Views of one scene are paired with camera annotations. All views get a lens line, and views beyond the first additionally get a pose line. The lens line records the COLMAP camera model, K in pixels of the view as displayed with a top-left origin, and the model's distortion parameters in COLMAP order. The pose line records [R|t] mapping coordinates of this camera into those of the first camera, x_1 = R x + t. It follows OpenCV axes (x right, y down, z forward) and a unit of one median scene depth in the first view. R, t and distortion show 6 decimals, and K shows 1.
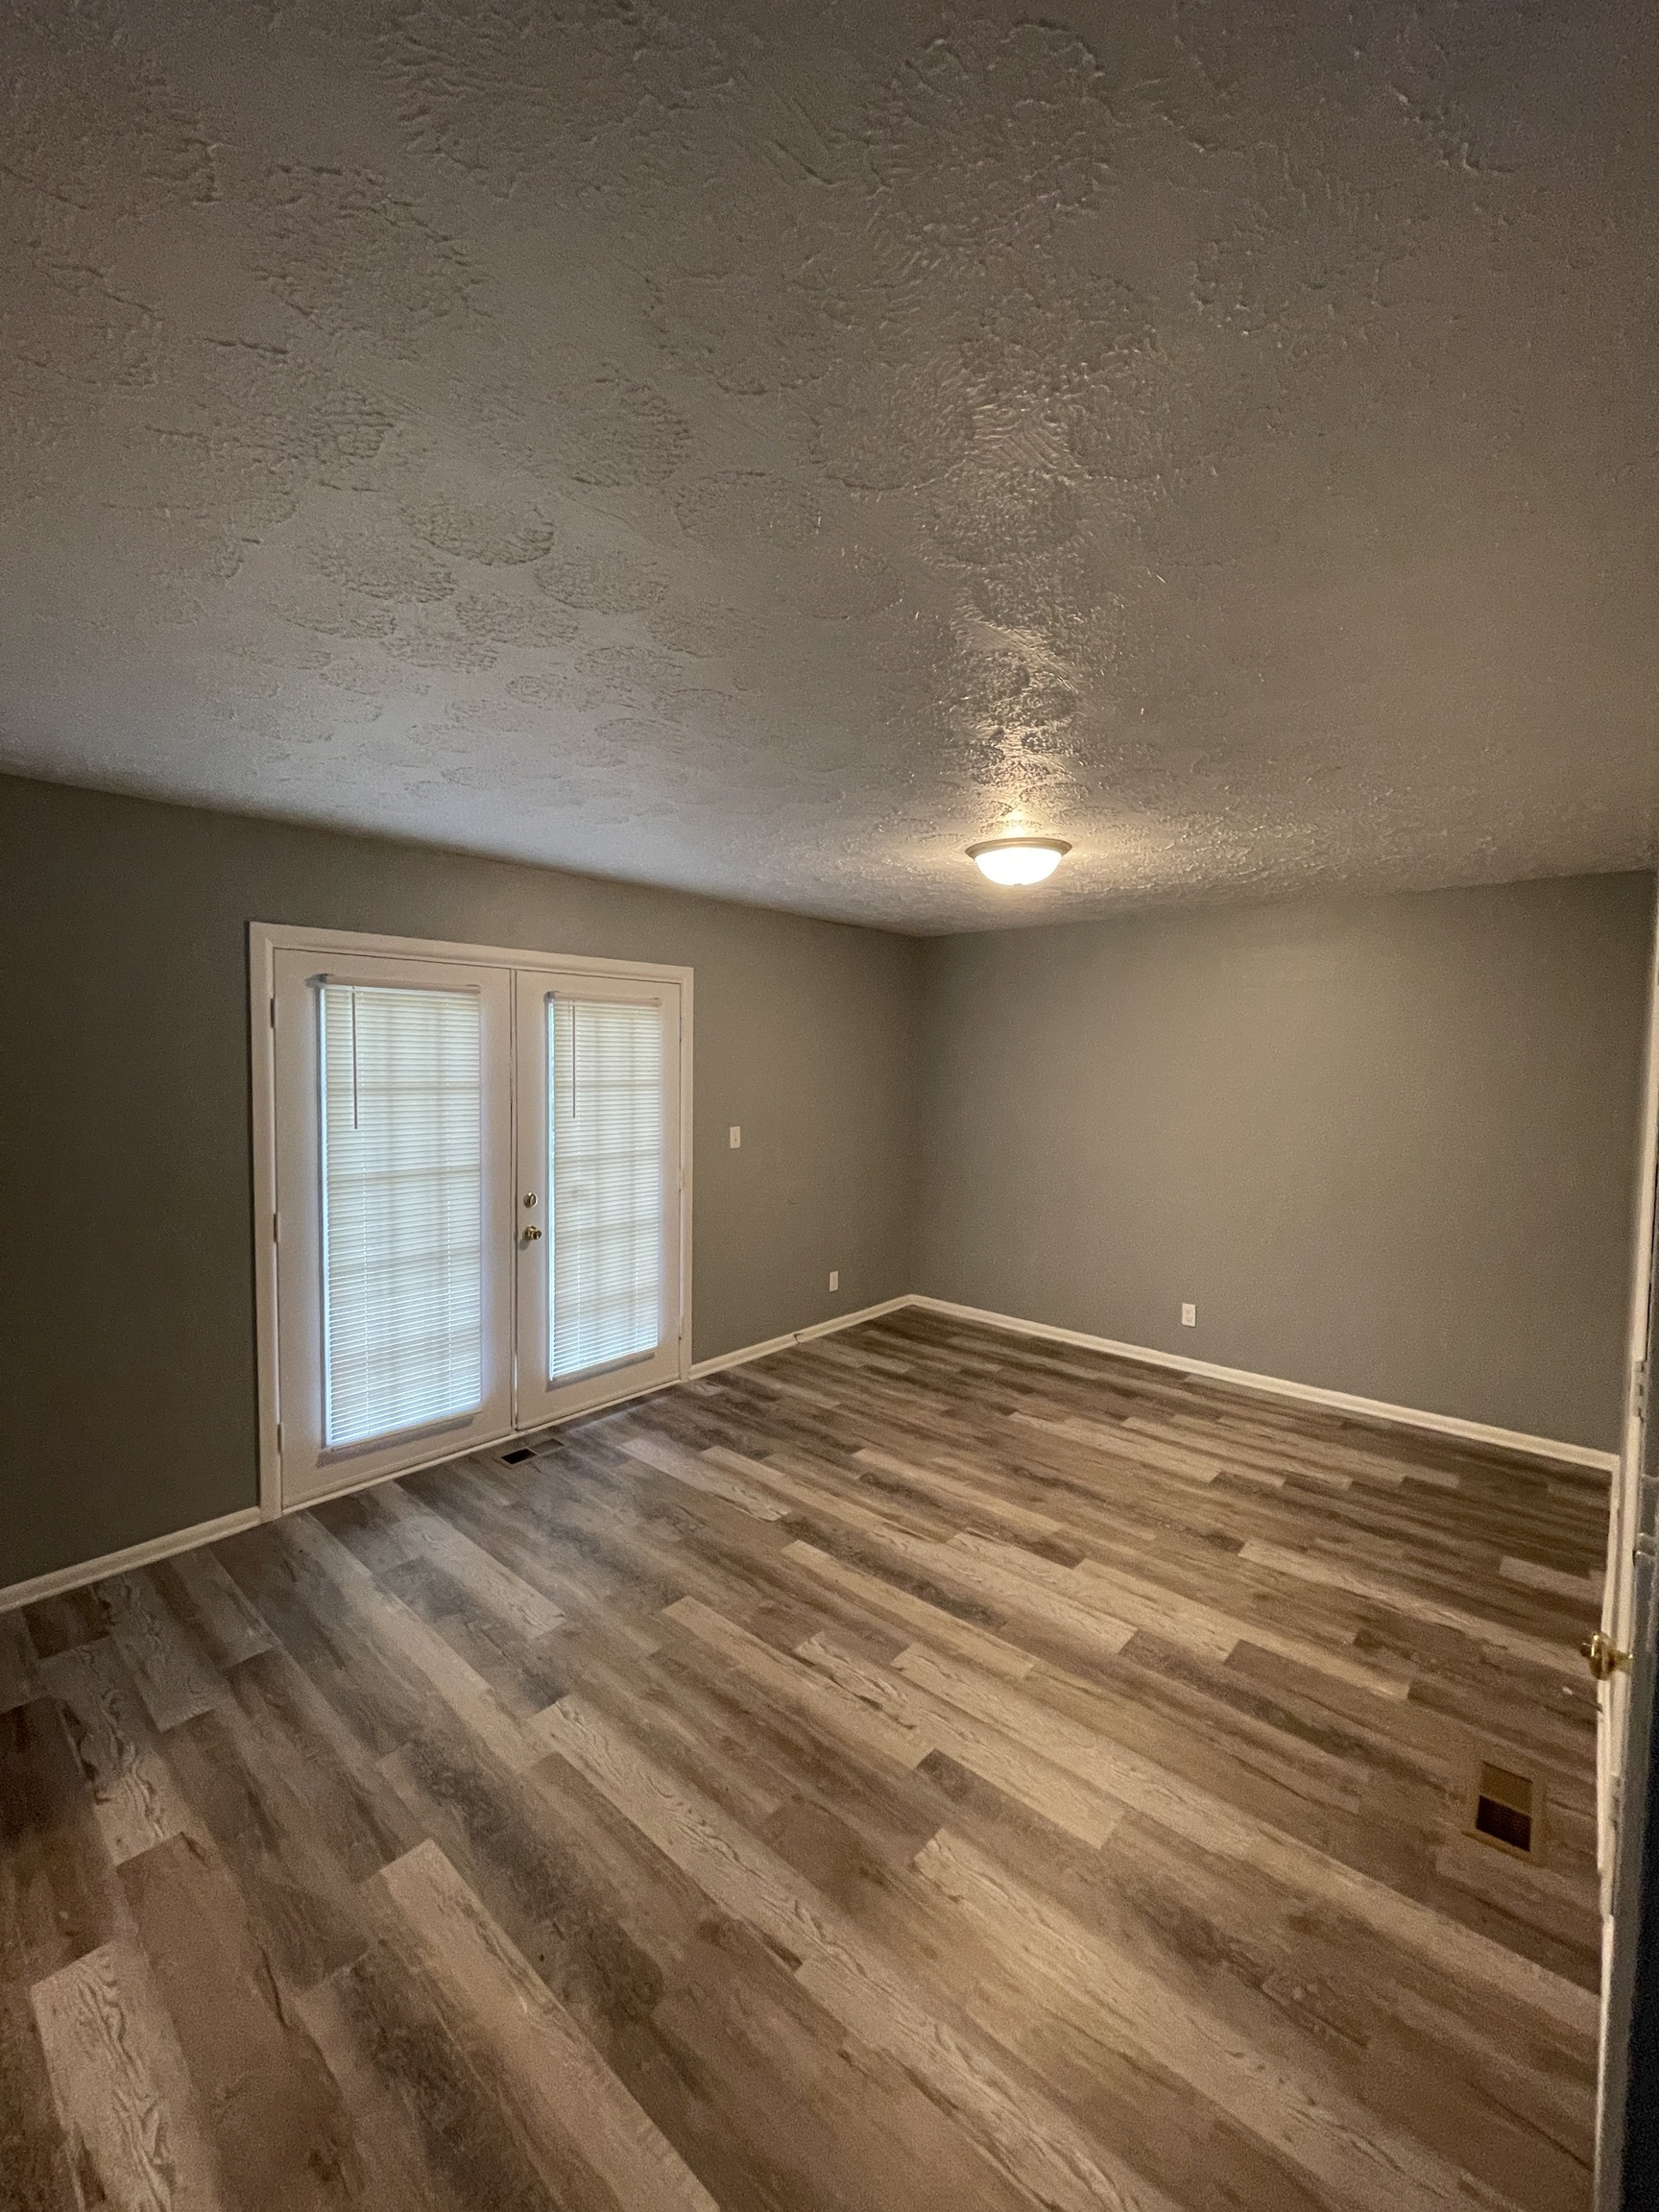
lens RADIAL K [[894.7, 0, 827.6], [0, 894.7, 1102.3], [0, 0, 1]] dist [-0.000647, -0.000071]
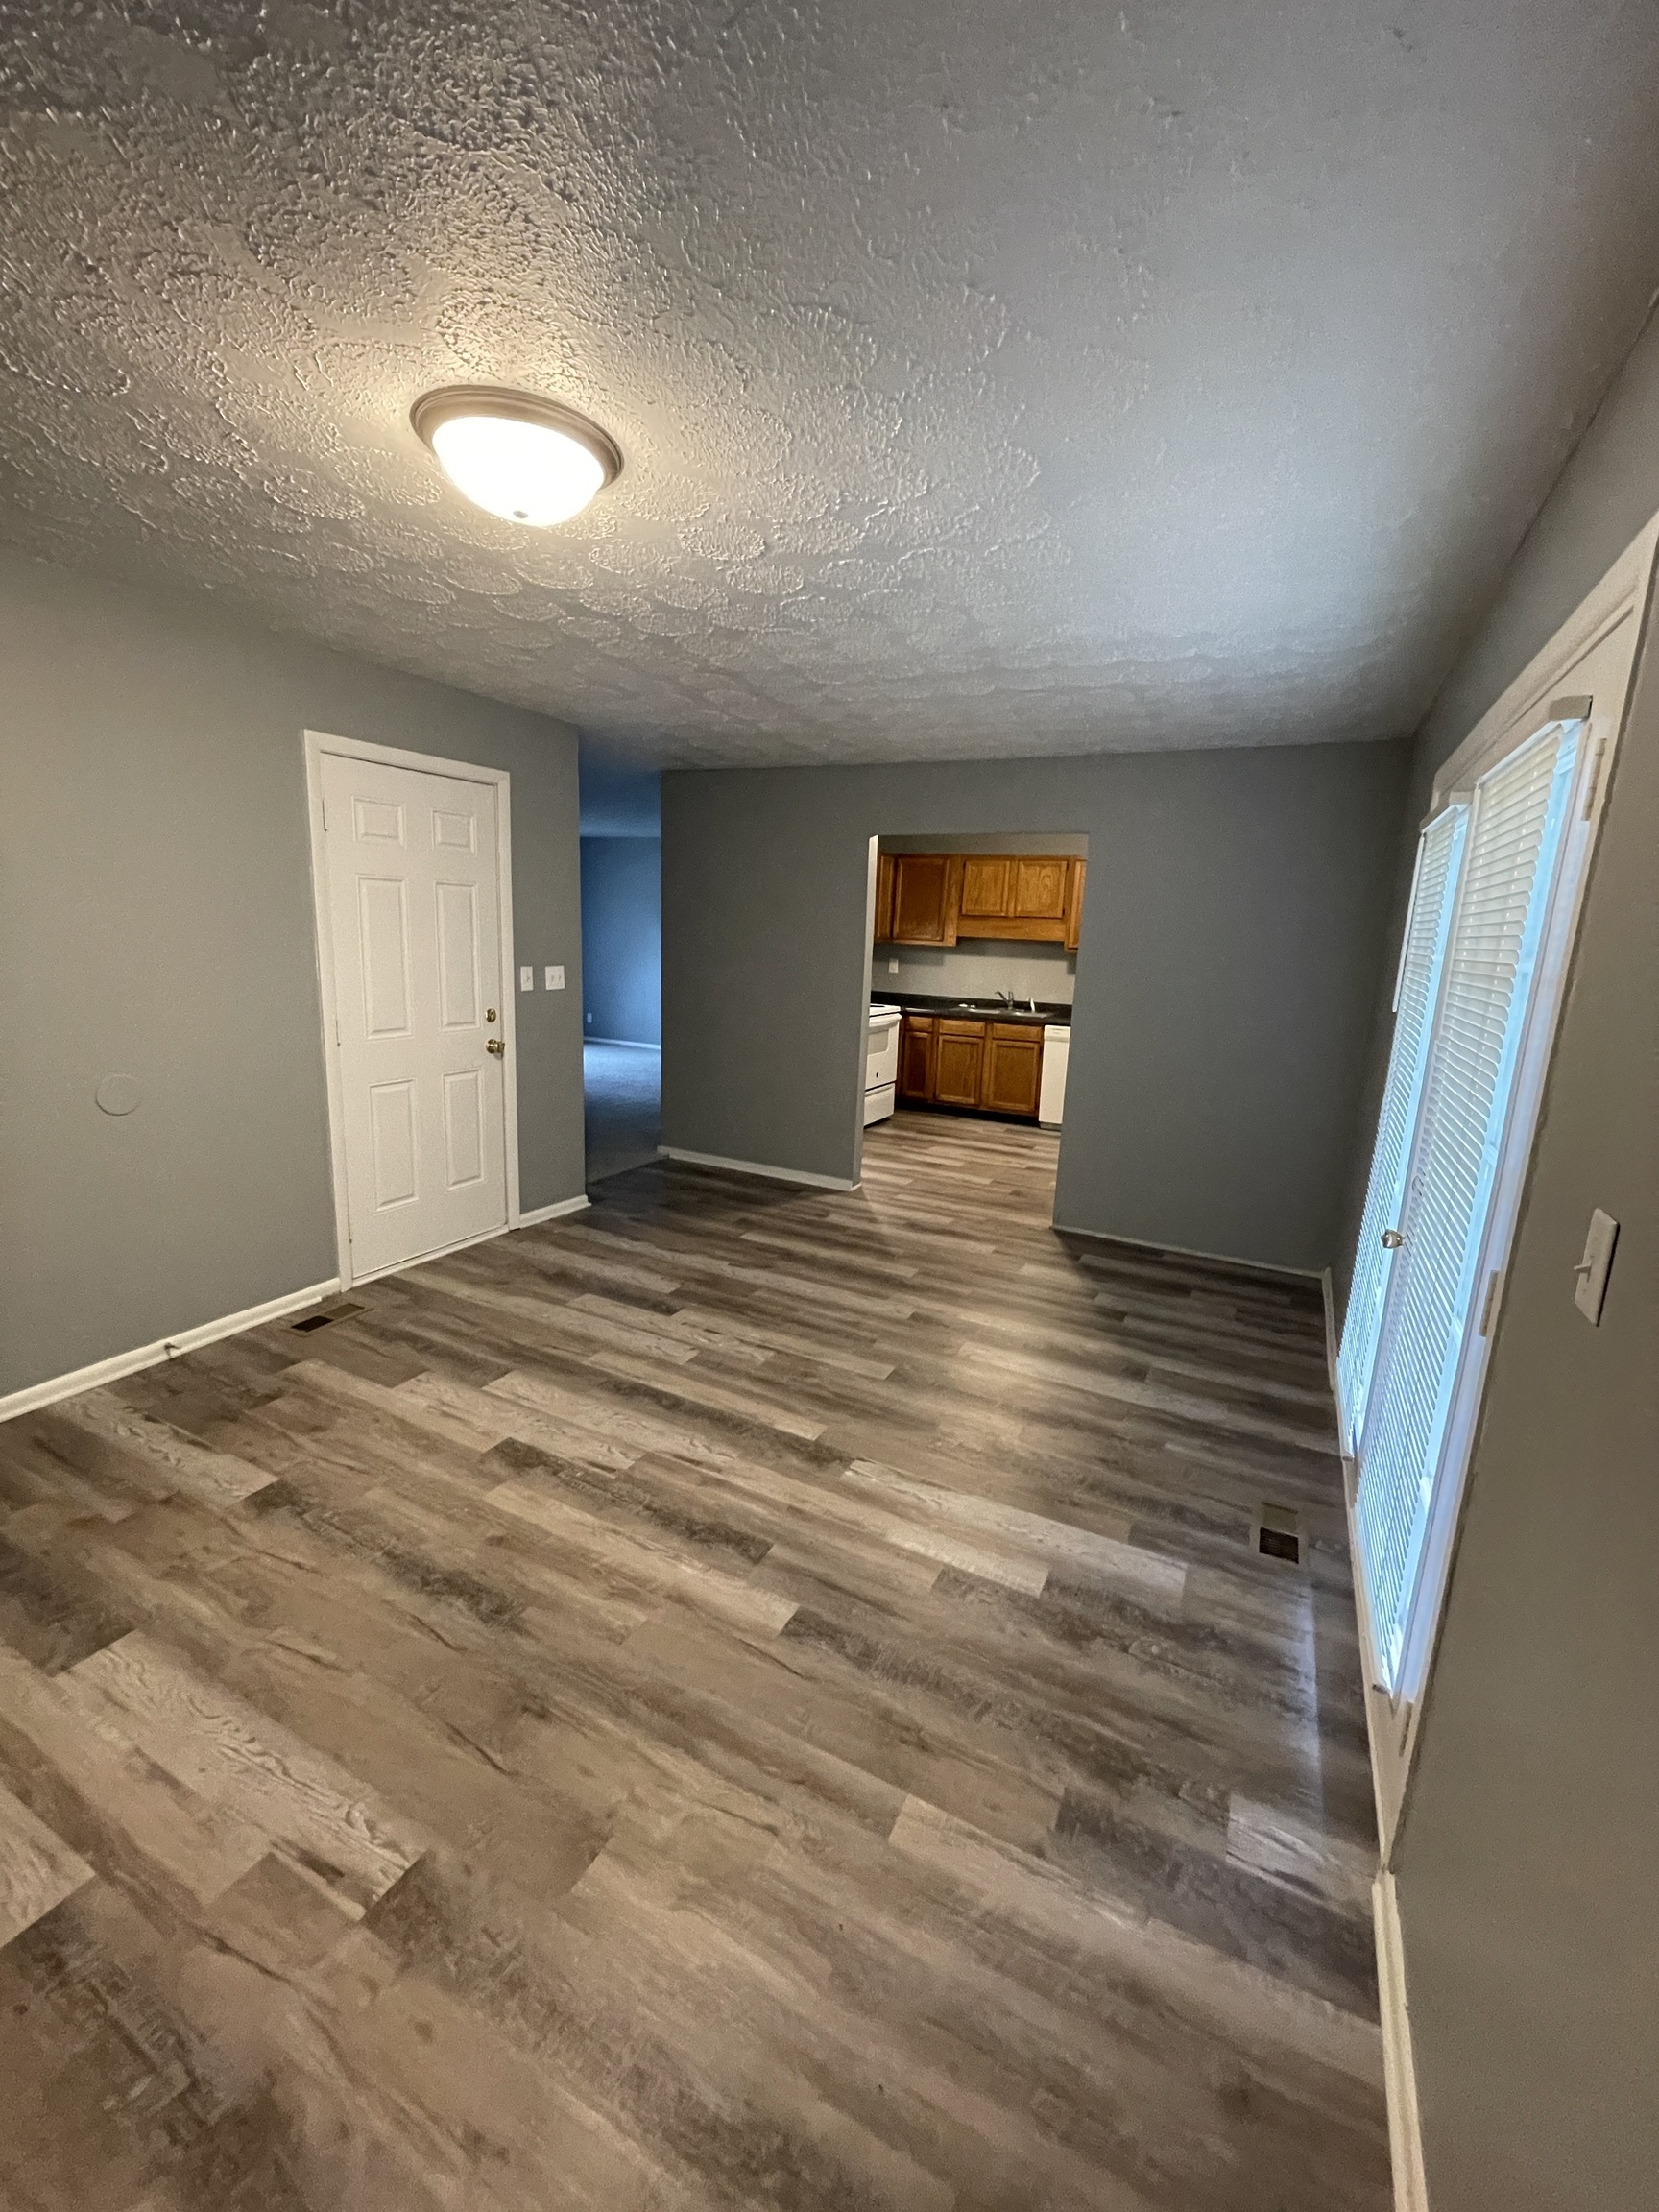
lens RADIAL K [[894.7, 0, 831.6], [0, 894.7, 1102.1], [0, 0, 1]] dist [-0.000647, -0.000071]
pose [[-0.964684, -0.003707, -0.263384, 0.181213], [-0.069029, 0.968513, 0.239200, -0.049084], [0.254204, 0.248934, -0.934565, 1.704090]]
